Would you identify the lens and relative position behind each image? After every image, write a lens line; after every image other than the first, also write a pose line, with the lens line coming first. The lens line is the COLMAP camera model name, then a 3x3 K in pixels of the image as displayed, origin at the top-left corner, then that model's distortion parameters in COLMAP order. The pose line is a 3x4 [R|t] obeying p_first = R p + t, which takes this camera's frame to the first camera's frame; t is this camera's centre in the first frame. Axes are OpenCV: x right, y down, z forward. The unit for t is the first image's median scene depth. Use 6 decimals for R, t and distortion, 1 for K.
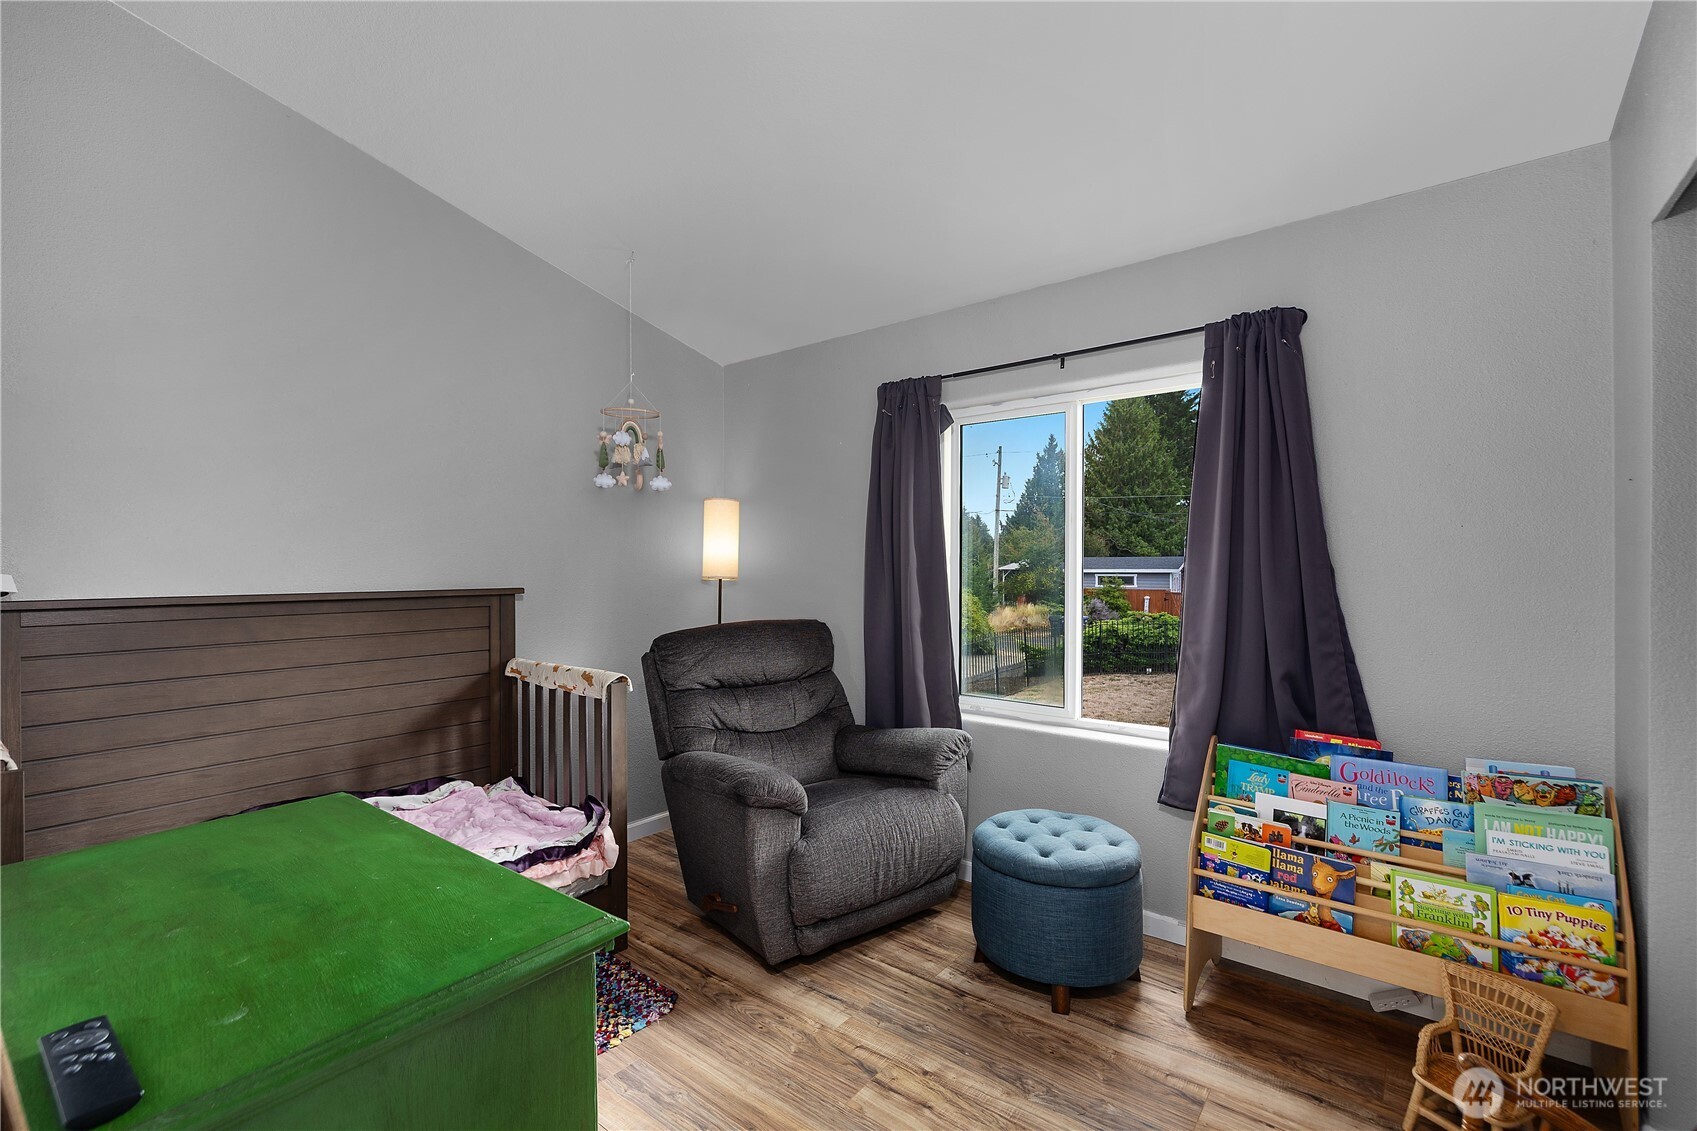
lens RADIAL K [[739.7, 0, 840.1], [0, 739.7, 570.6], [0, 0, 1]] dist [0.000361, -0.000046]
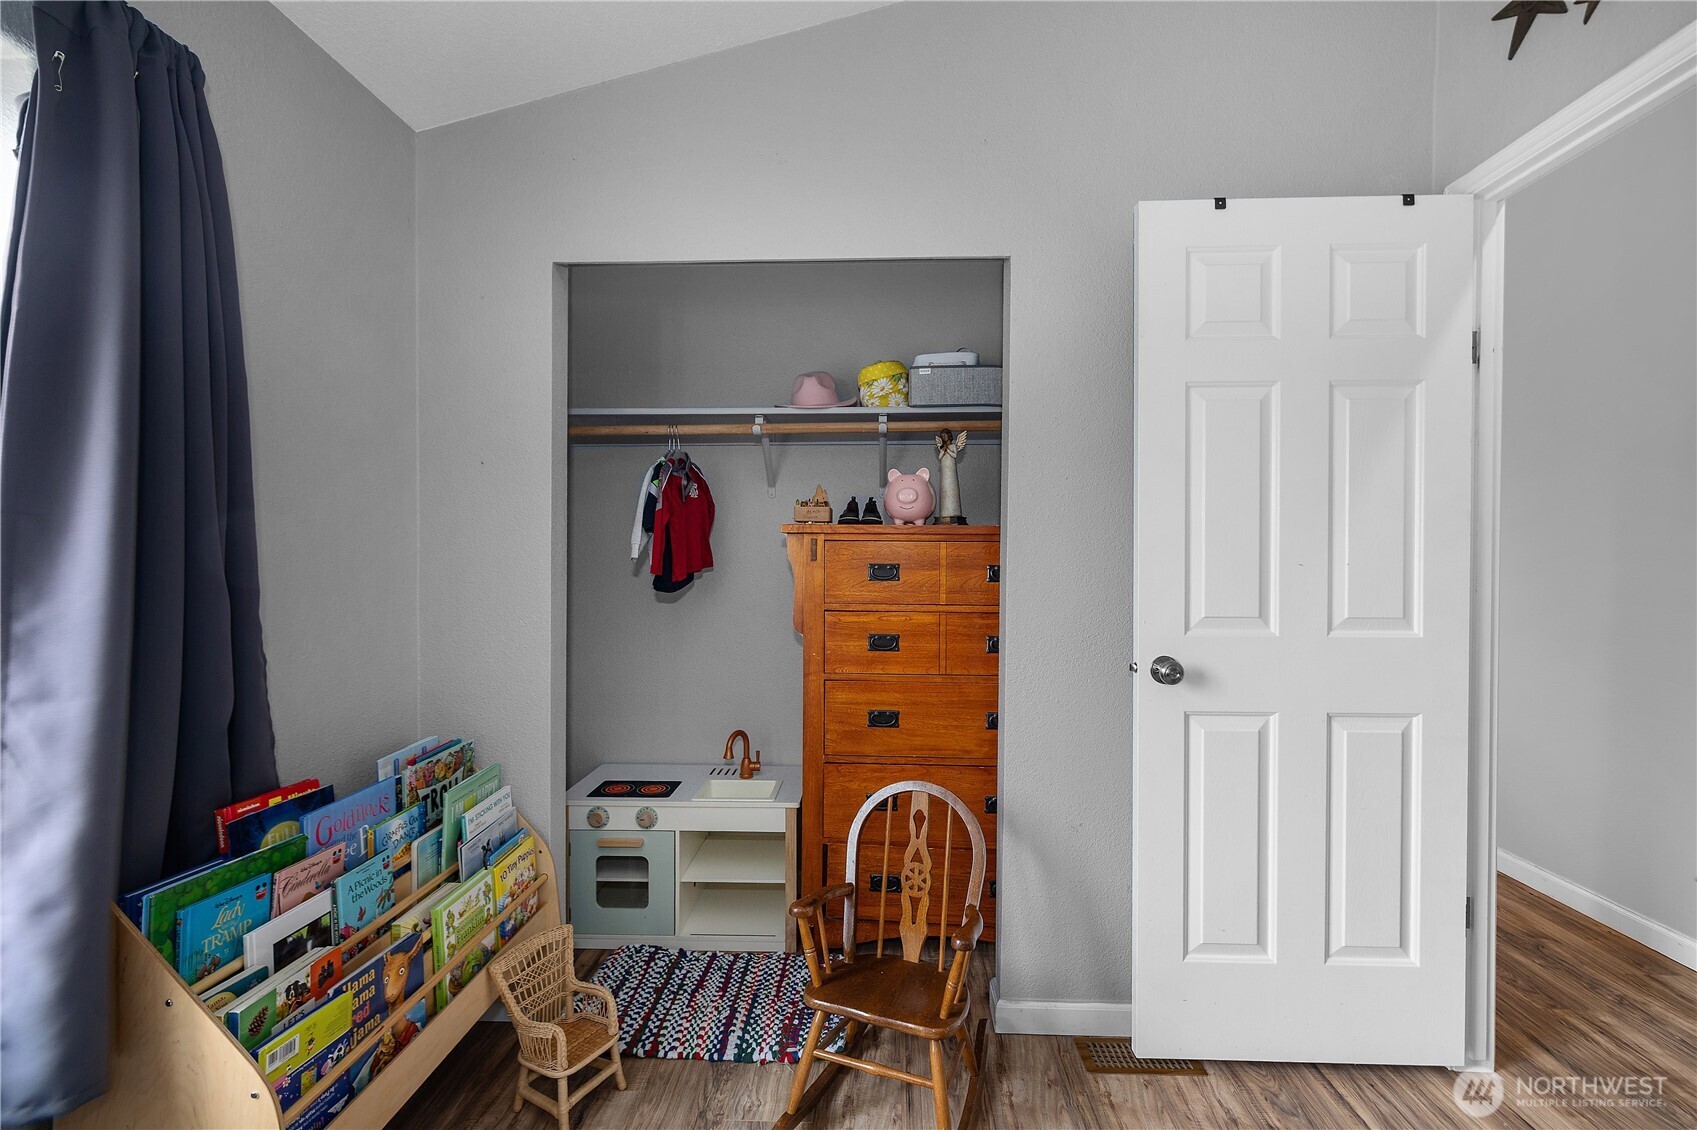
lens RADIAL K [[739.7, 0, 840.1], [0, 739.7, 570.1], [0, 0, 1]] dist [0.000361, -0.000046]
pose [[-0.583046, -0.005819, 0.812419, -0.154173], [0.011066, 0.999825, 0.015103, 0.025359], [-0.812364, 0.017796, -0.582879, 1.037649]]
